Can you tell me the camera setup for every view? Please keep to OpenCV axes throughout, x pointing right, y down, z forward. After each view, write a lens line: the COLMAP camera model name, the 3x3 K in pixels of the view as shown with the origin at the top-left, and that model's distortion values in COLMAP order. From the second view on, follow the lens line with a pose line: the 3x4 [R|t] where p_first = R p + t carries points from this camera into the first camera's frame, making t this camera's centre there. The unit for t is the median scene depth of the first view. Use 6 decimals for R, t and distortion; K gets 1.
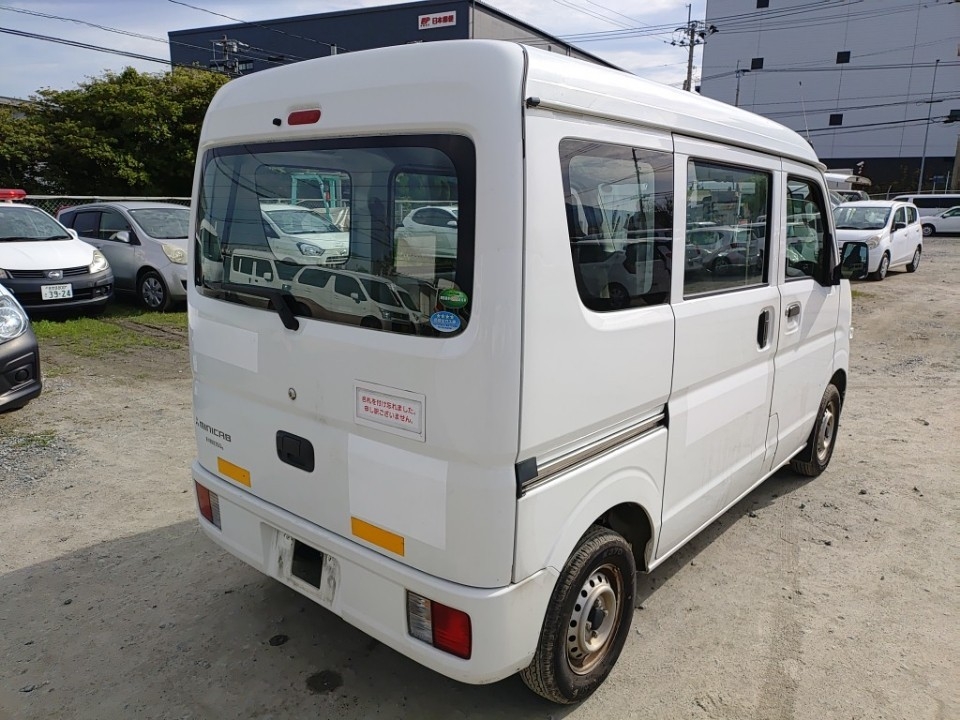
lens RADIAL K [[709.9, 0, 482.0], [0, 709.9, 357.3], [0, 0, 1]] dist [0.014326, 0.000293]
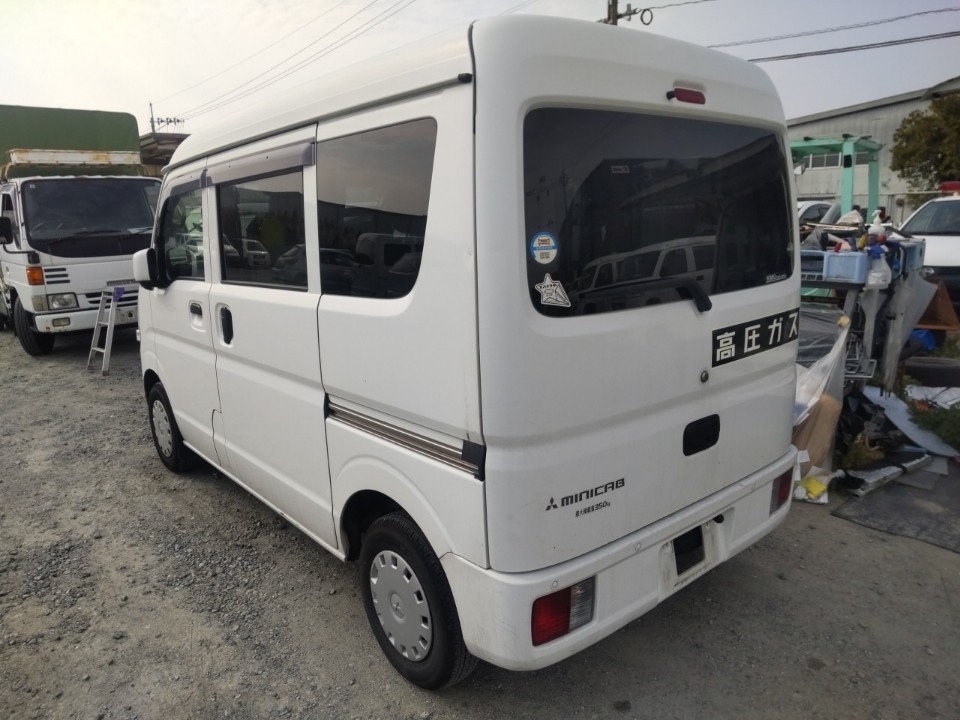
lens RADIAL K [[677.6, 0, 472.2], [0, 677.6, 362.1], [0, 0, 1]] dist [0.032551, -0.000460]
pose [[0.191171, -0.226768, 0.955003, -1.179115], [0.243678, 0.953453, 0.177620, -0.206571], [-0.950828, 0.198757, 0.237531, 1.034379]]
